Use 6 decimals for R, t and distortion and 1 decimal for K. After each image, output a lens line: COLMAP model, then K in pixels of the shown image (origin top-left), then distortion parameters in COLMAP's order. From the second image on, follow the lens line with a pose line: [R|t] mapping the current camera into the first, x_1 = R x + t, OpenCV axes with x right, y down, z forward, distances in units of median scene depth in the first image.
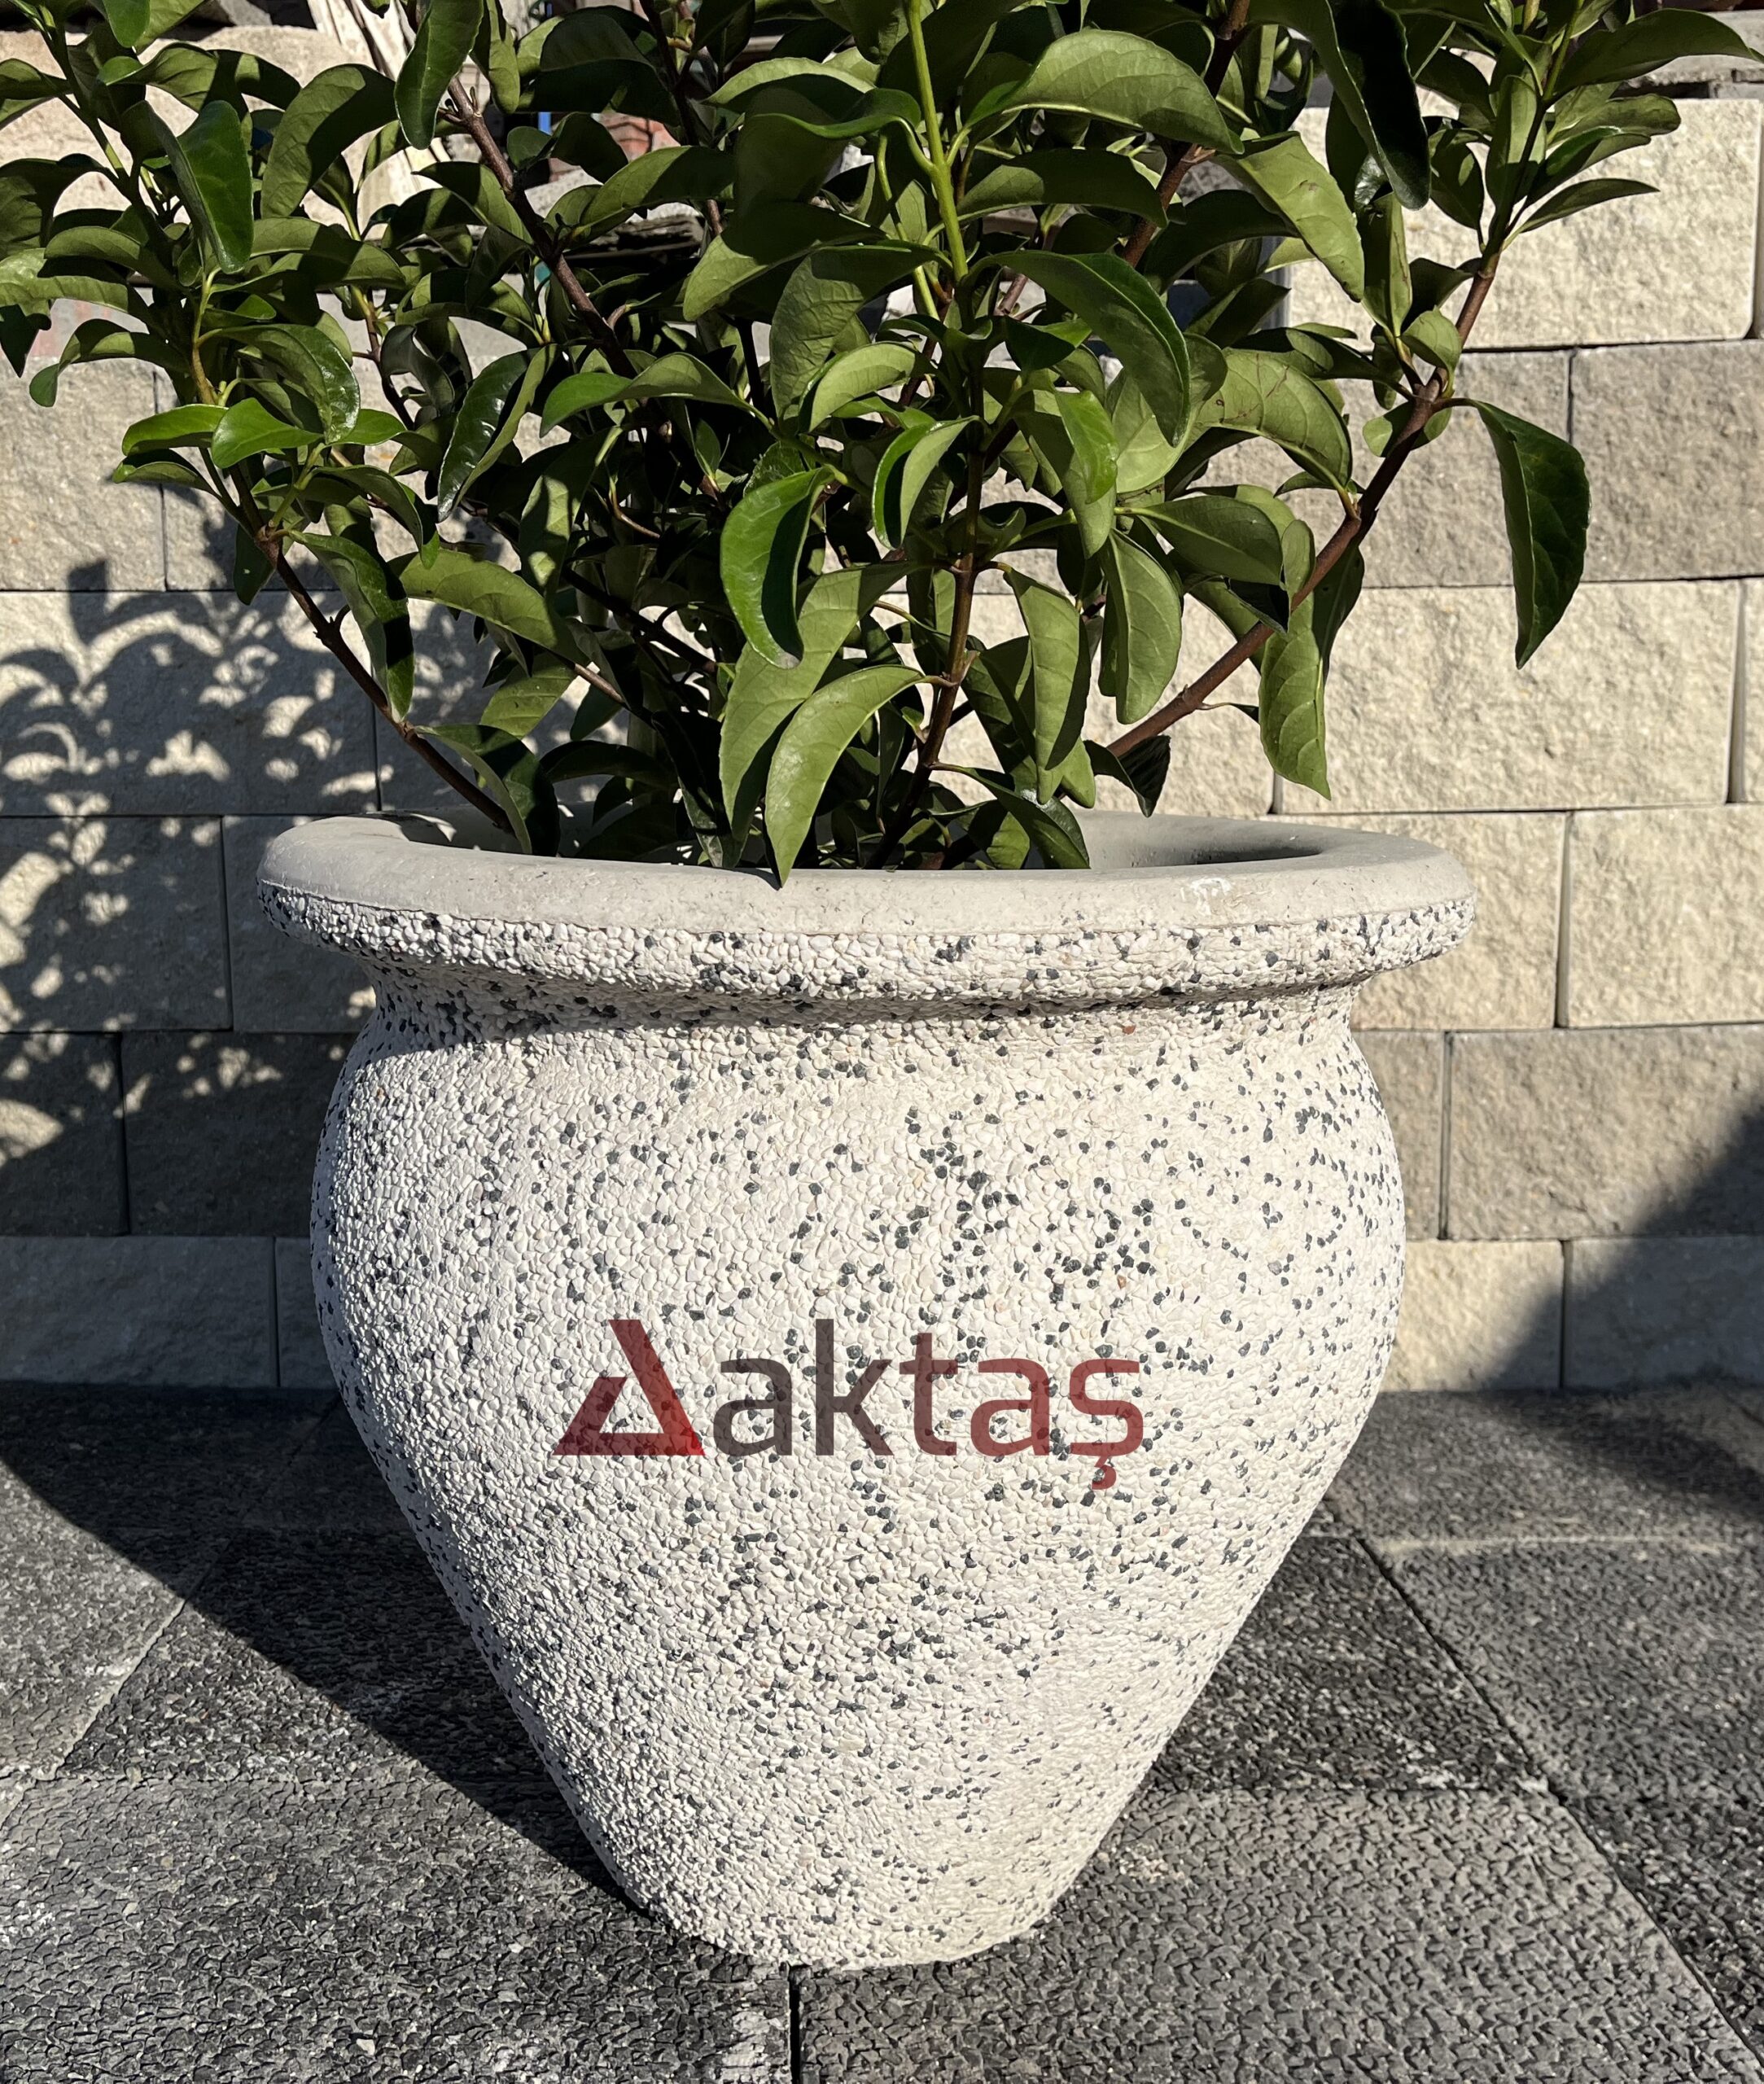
lens RADIAL K [[2148.2, 0, 771.4], [0, 2148.2, 1044.0], [0, 0, 1]] dist [0.017924, 0.000000]
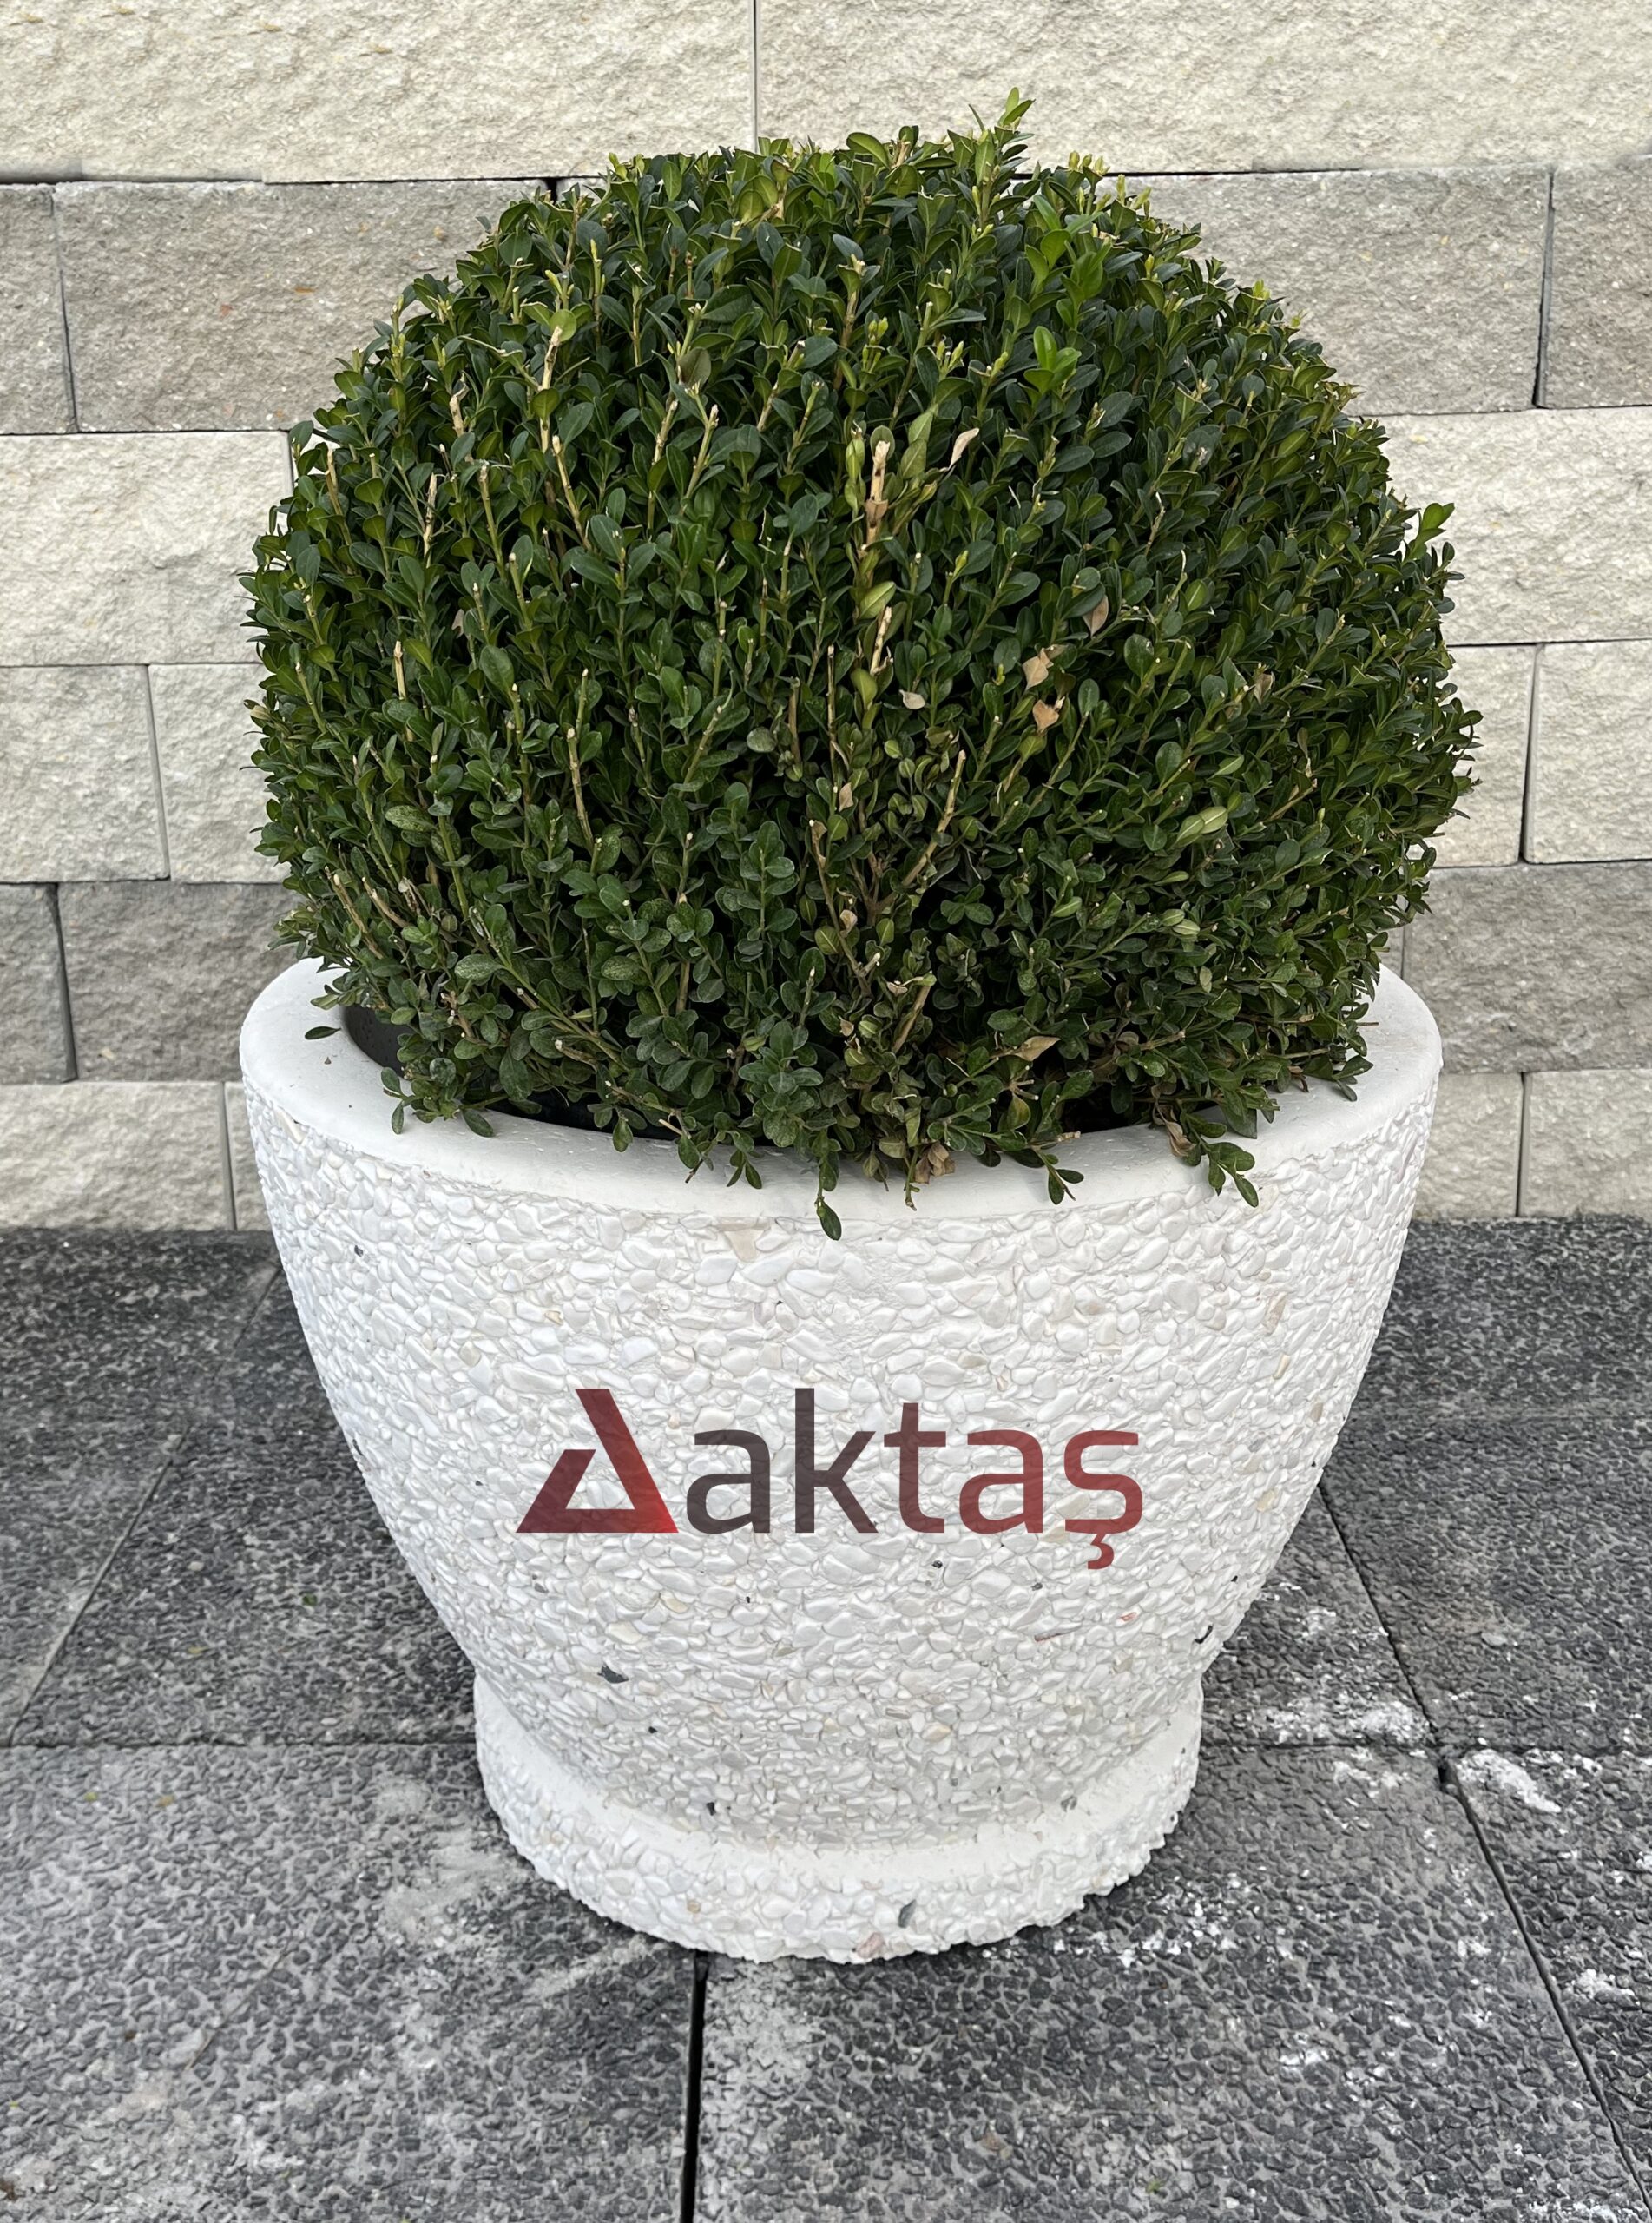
lens RADIAL K [[2258.8, 0, 781.3], [0, 2258.8, 931.4], [0, 0, 1]] dist [0.010748, 0.000000]
pose [[0.999920, -0.012389, -0.002403, 0.037101], [0.012600, 0.990856, 0.134335, -0.144984], [0.000716, -0.134355, 0.990933, -0.029124]]
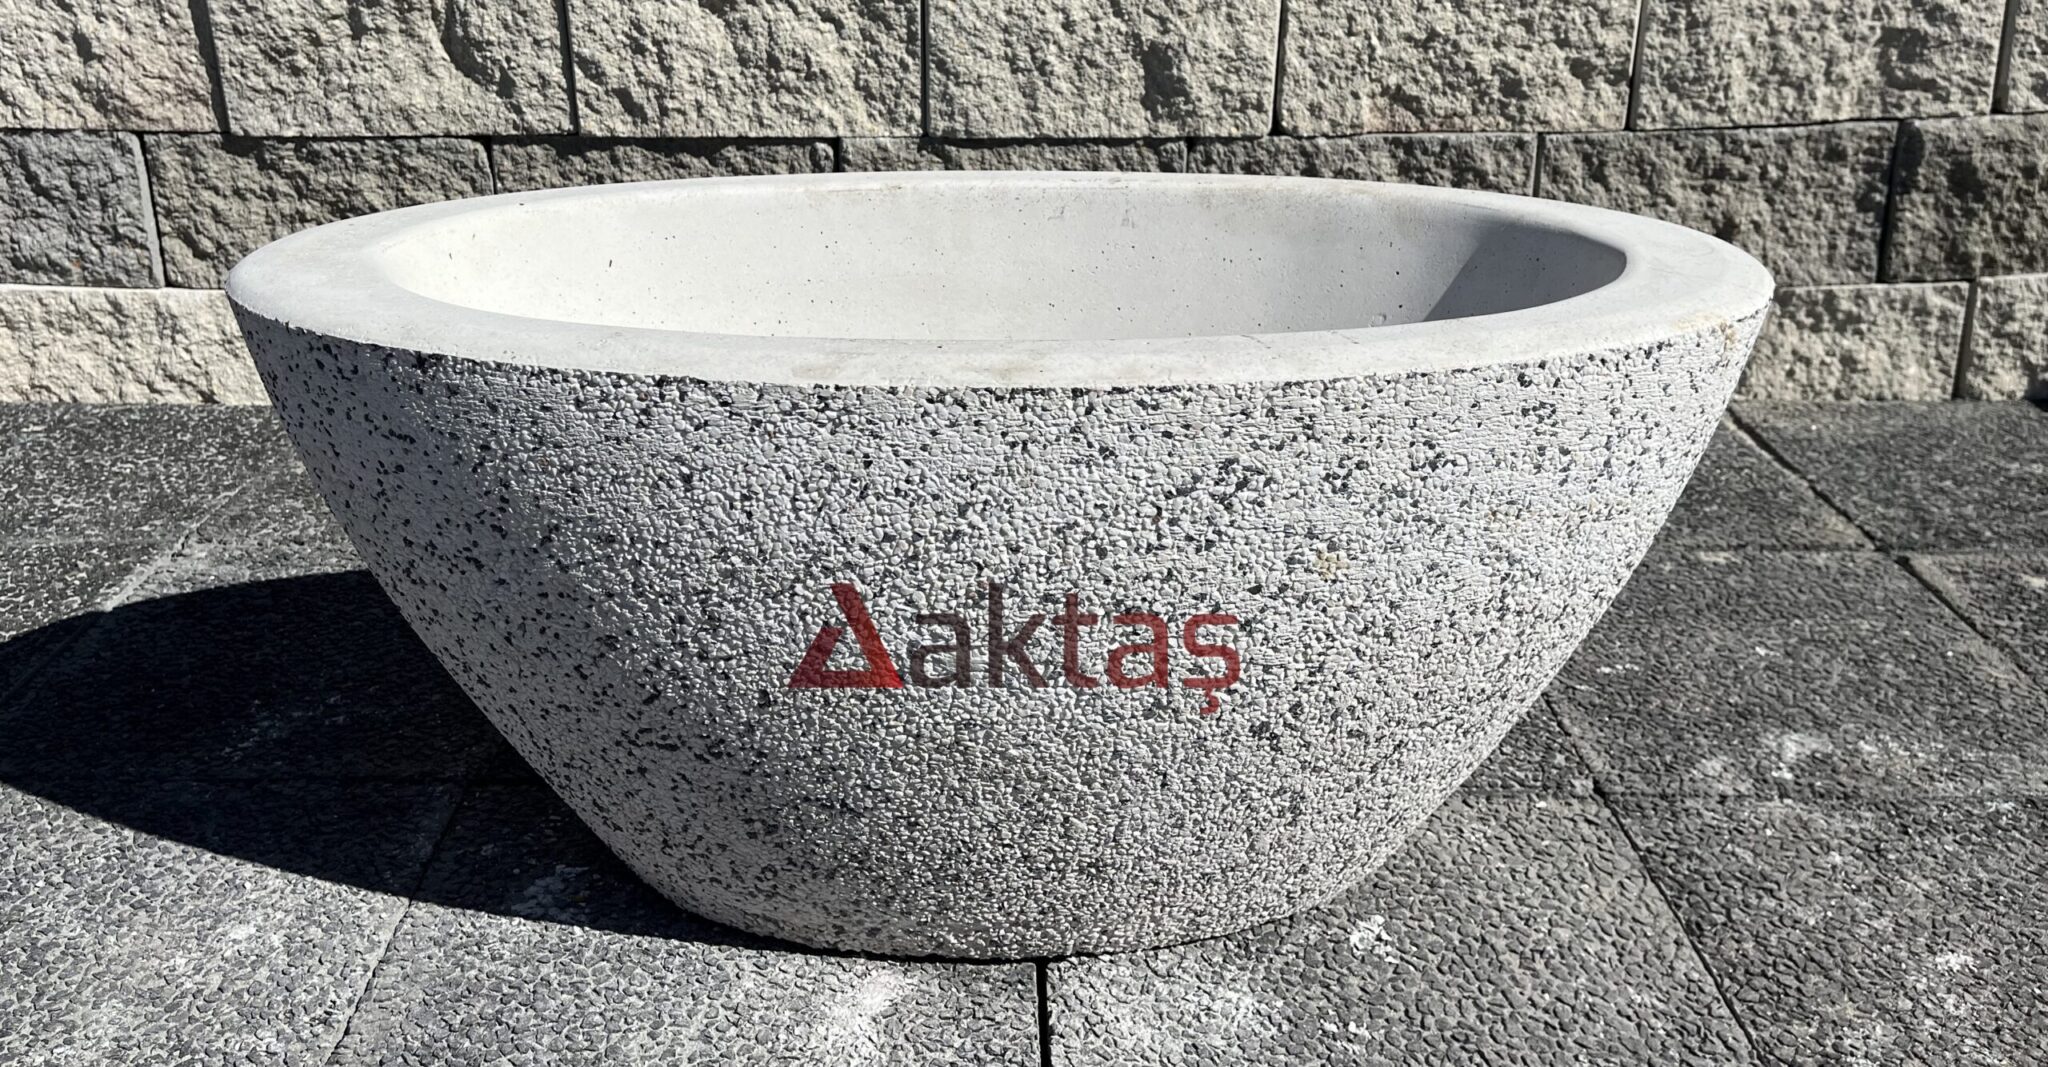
lens RADIAL K [[1636.0, 0, 990.6], [0, 1636.0, 329.4], [0, 0, 1]] dist [0.042836, -0.055243]
pose [[0.999991, -0.003830, 0.001844, -0.013196], [0.003394, 0.980565, 0.196167, -0.101786], [-0.002559, -0.196159, 0.980569, 0.037664]]
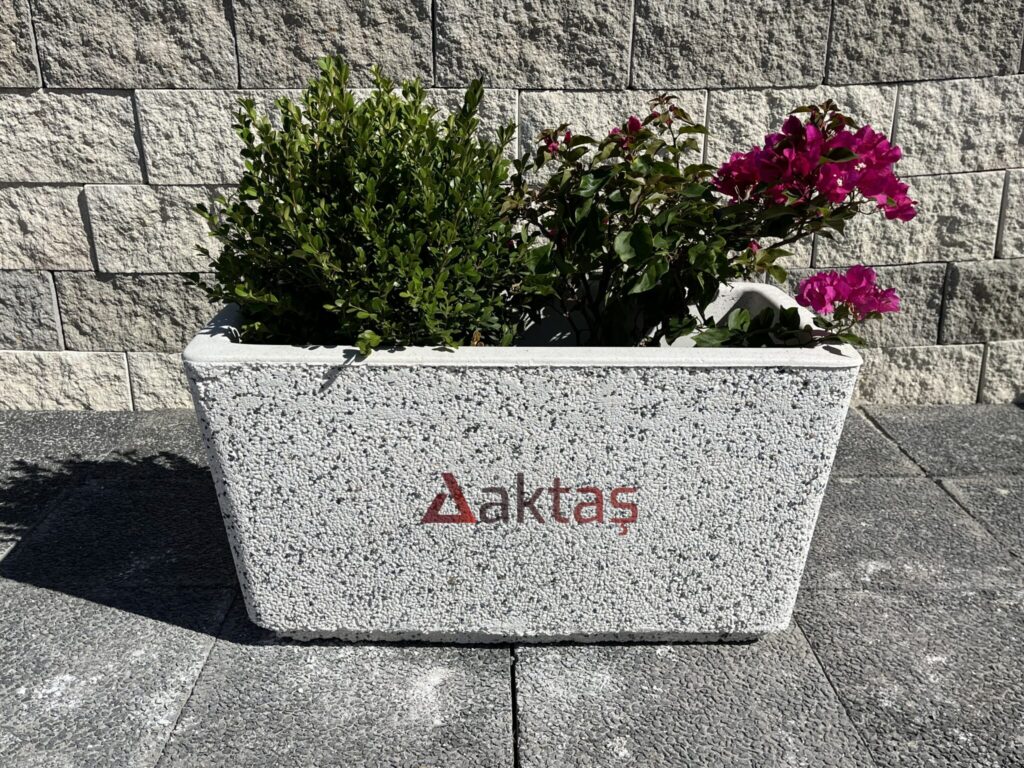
lens RADIAL K [[933.9, 0, 505.8], [0, 933.9, 388.5], [0, 0, 1]] dist [-0.006614, 0.069586]
pose [[0.999823, -0.008478, 0.016807, -0.010155], [0.004688, 0.976844, 0.213903, -0.126967], [-0.018232, -0.213787, 0.976710, -0.099671]]
